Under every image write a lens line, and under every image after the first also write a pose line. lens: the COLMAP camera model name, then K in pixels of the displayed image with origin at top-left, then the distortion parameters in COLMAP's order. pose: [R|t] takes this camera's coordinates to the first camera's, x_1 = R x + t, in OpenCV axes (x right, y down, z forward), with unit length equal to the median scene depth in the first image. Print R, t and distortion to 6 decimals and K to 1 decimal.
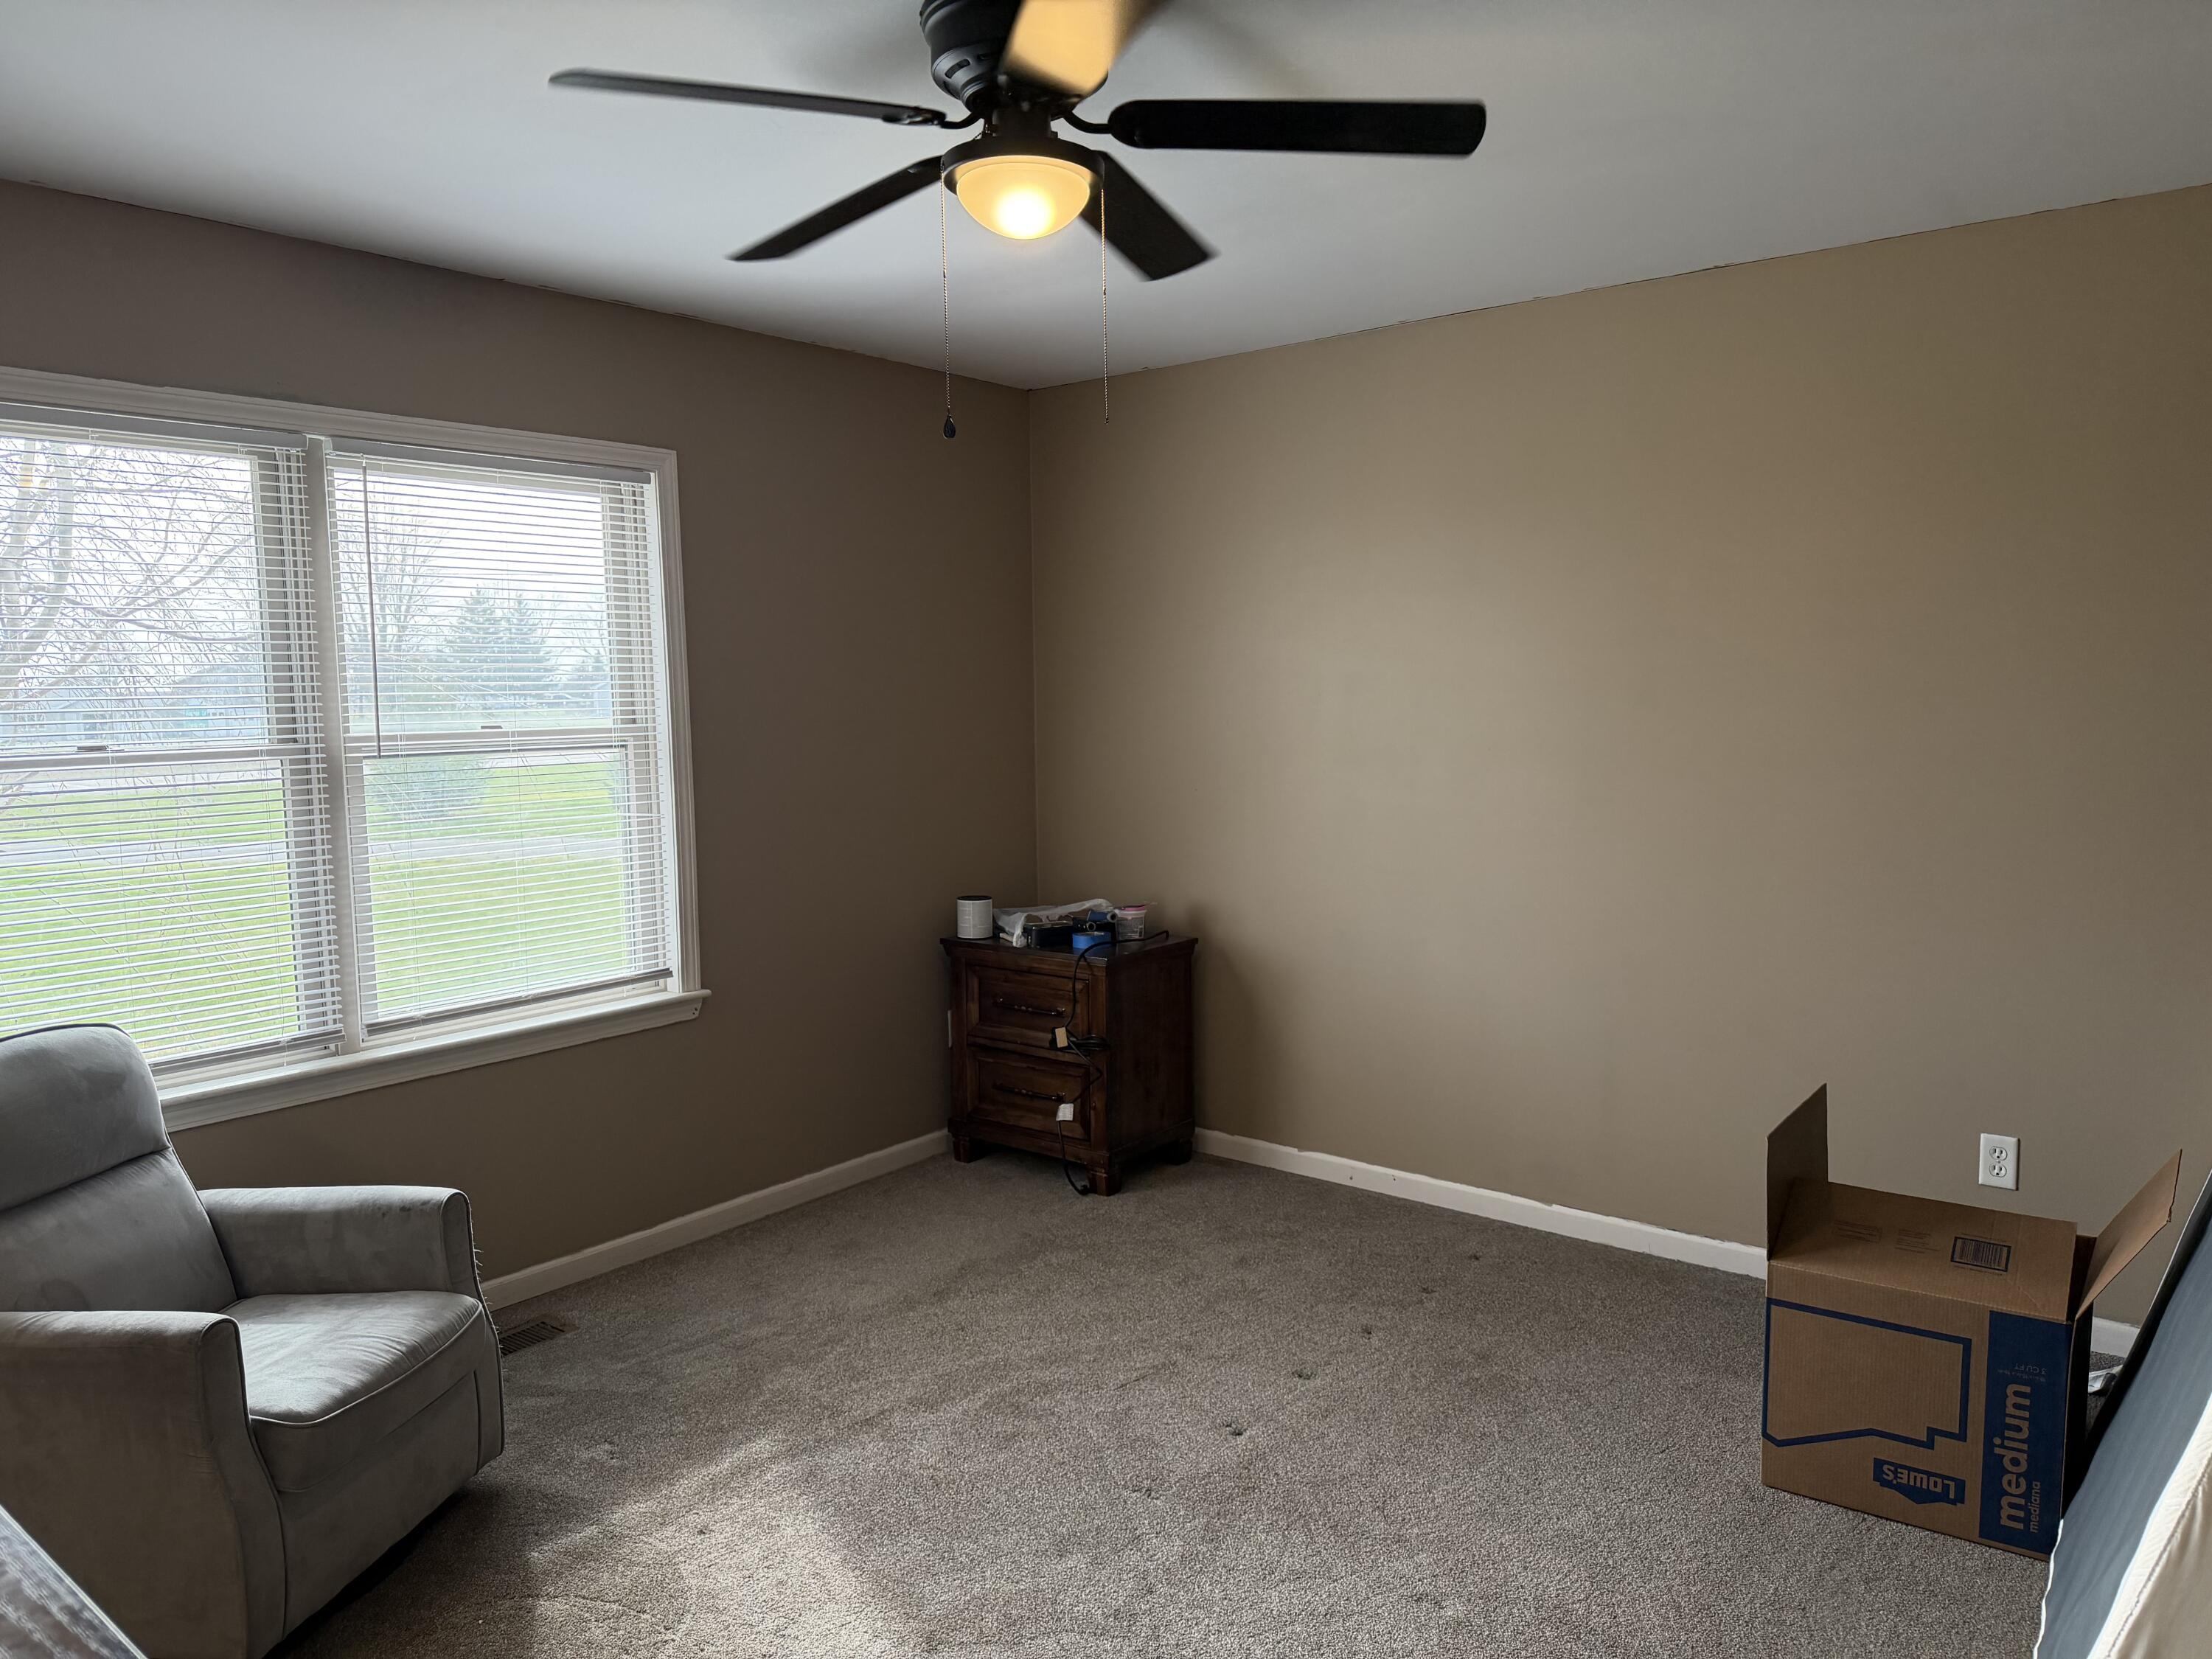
lens RADIAL K [[1541.4, 0, 1107.4], [0, 1541.4, 832.0], [0, 0, 1]] dist [0.114750, -0.153548]
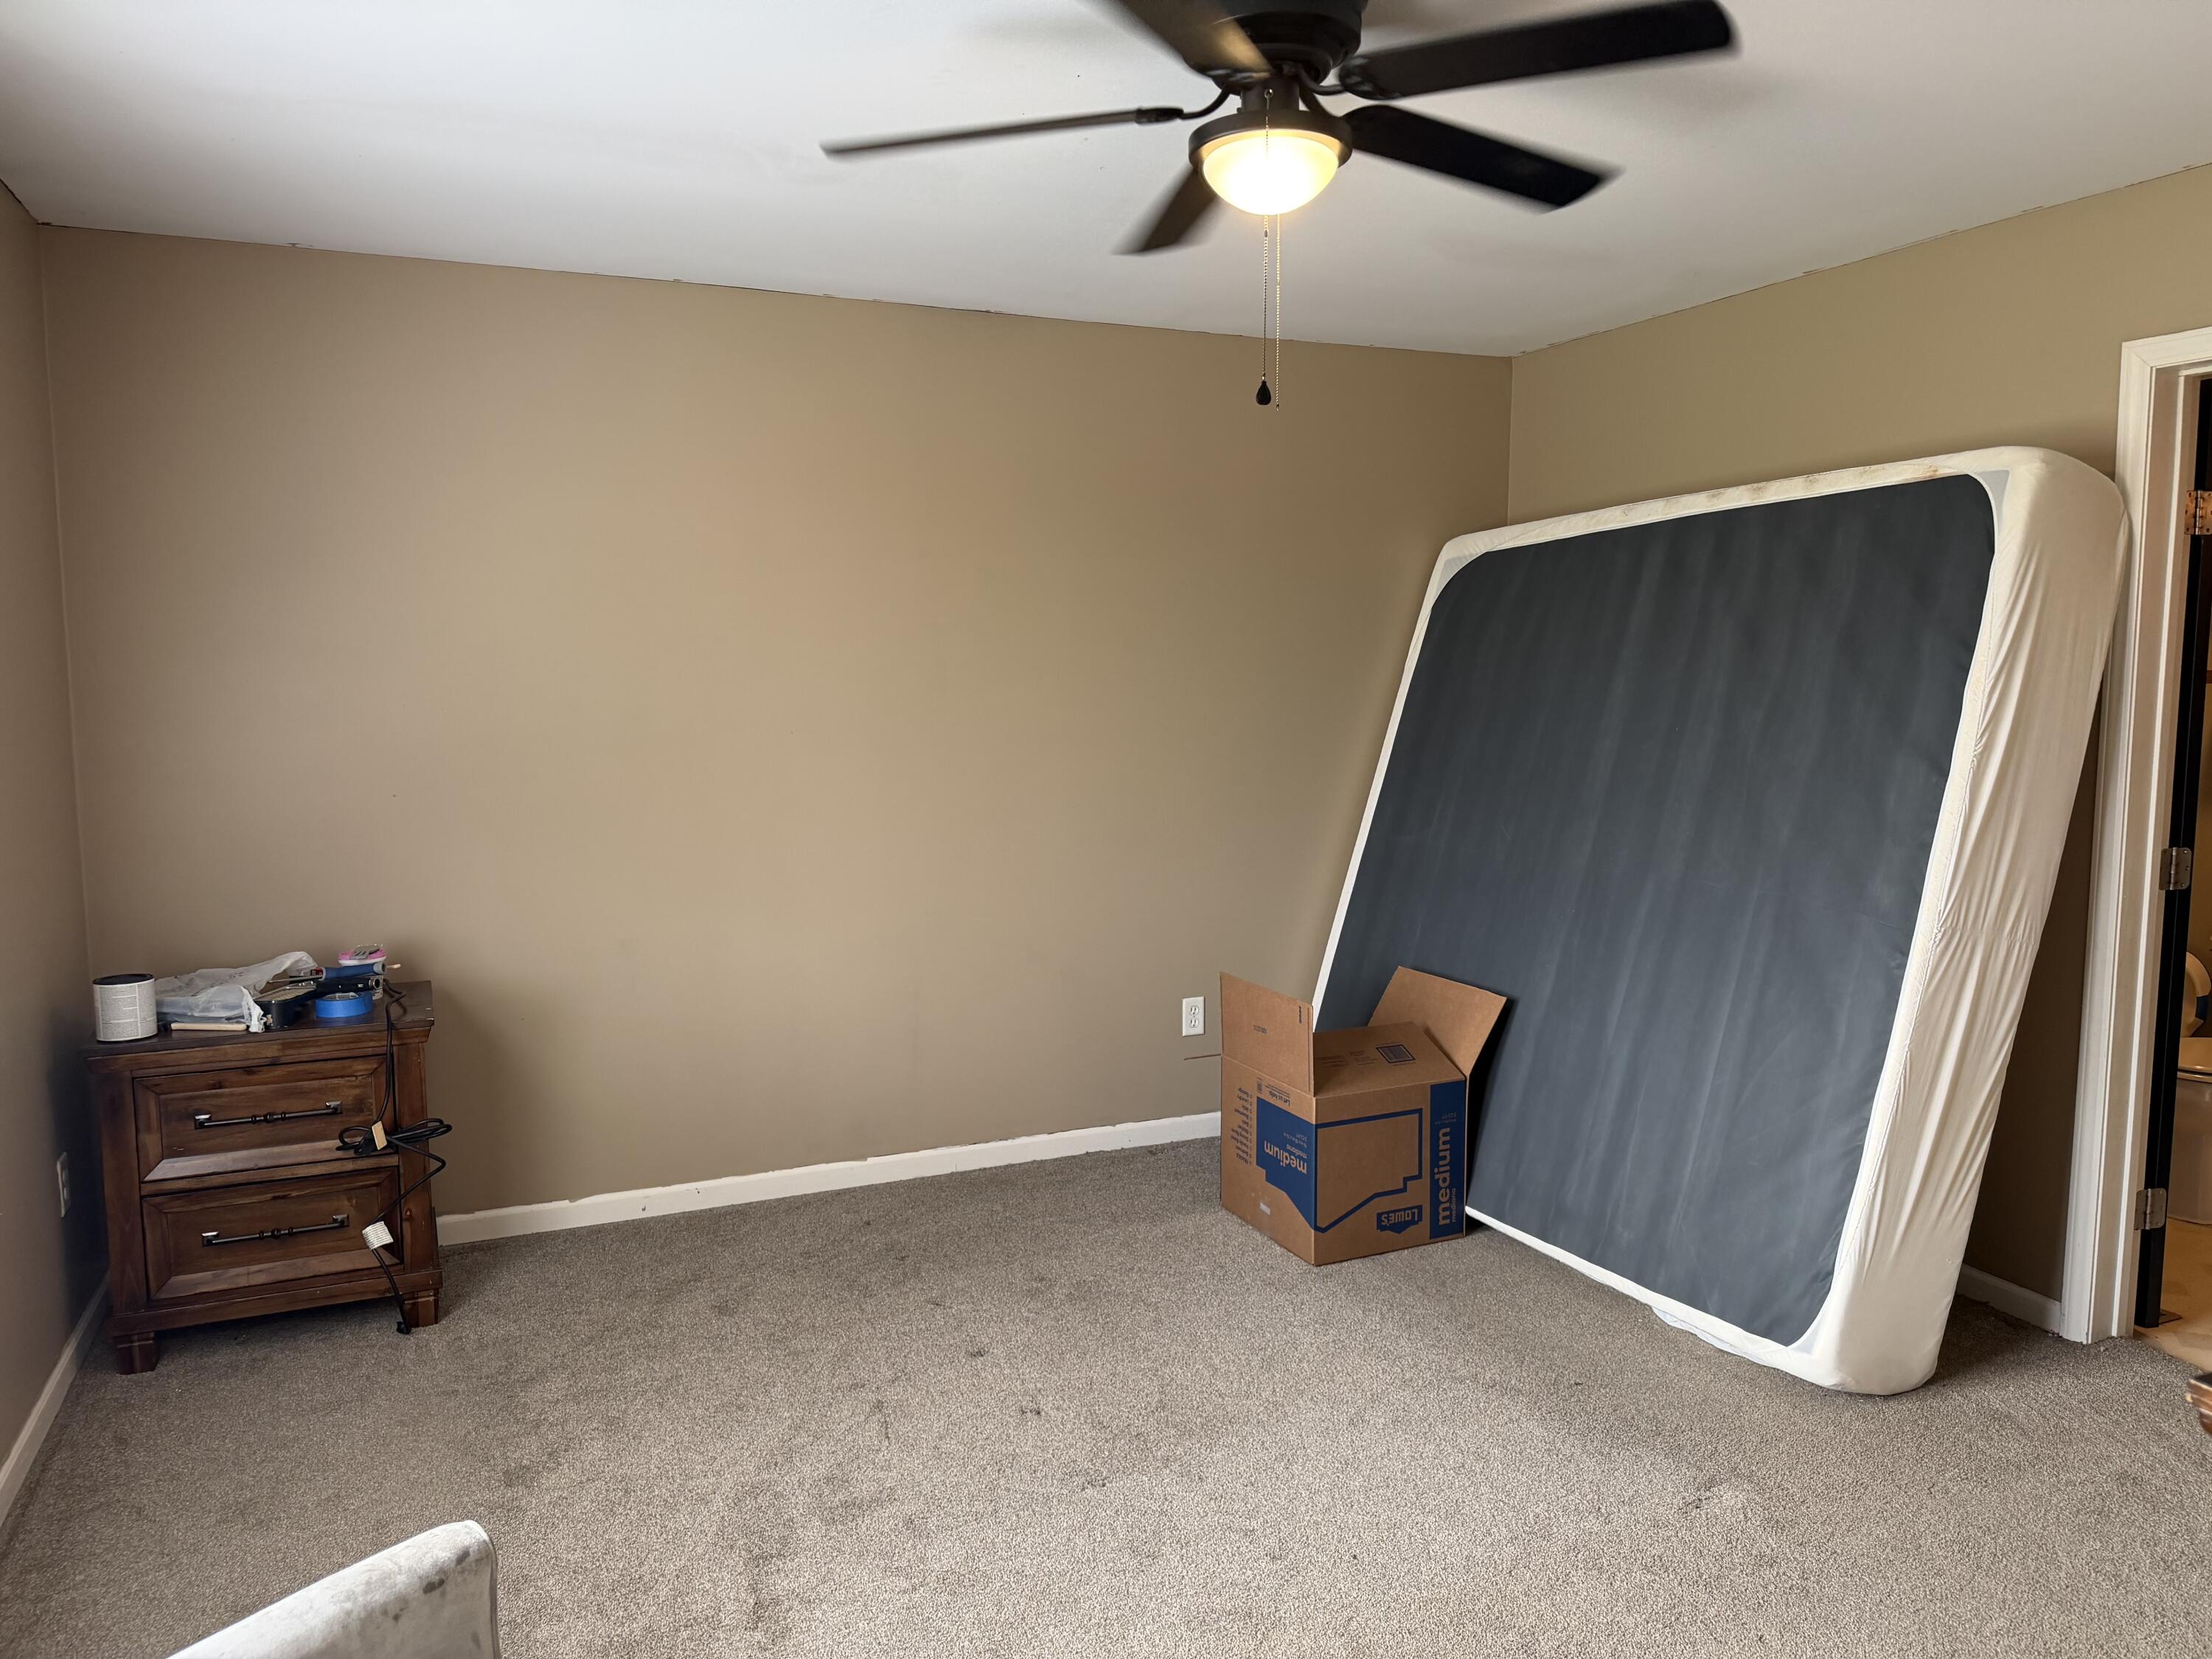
lens RADIAL K [[1541.4, 0, 1107.4], [0, 1541.4, 832.0], [0, 0, 1]] dist [0.114750, -0.153548]
pose [[0.476078, -0.086553, 0.875133, -0.643385], [0.080462, 0.995258, 0.054661, -0.032413], [-0.875714, 0.044392, 0.480785, 0.404017]]
